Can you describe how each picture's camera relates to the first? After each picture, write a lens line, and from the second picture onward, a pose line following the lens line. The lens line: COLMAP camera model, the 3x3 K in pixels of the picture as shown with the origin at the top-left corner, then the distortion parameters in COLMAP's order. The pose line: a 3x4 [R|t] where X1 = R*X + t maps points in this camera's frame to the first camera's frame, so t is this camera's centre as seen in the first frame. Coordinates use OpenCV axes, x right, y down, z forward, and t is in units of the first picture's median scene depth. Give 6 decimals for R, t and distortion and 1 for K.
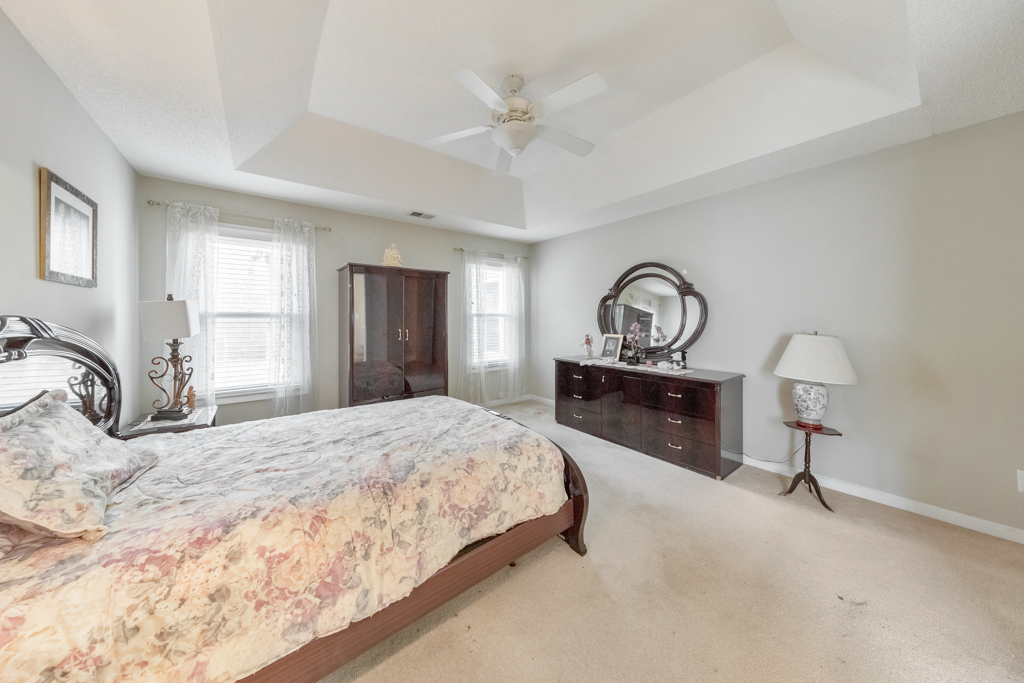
lens RADIAL K [[333.8, 0, 512.4], [0, 333.8, 307.4], [0, 0, 1]] dist [0.000248, 0.000012]
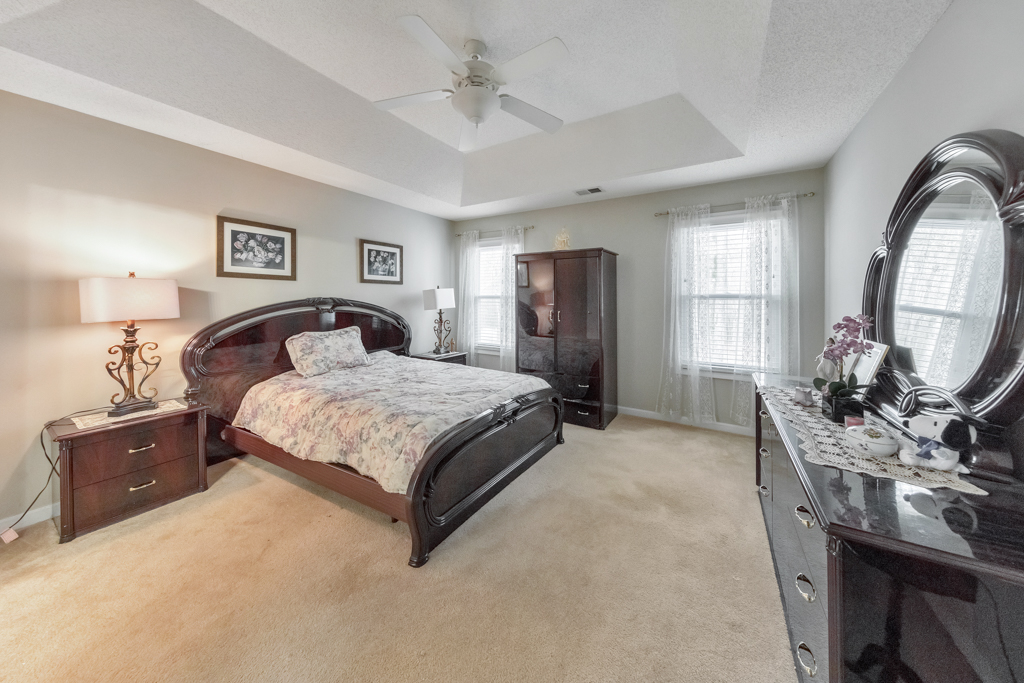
lens RADIAL K [[340.7, 0, 512.5], [0, 340.7, 296.2], [0, 0, 1]] dist [0.008397, -0.000049]
pose [[0.358608, -0.005500, -0.933472, 0.922075], [0.022609, 0.999740, 0.002795, 0.022017], [0.933215, -0.022107, 0.358639, 0.744855]]
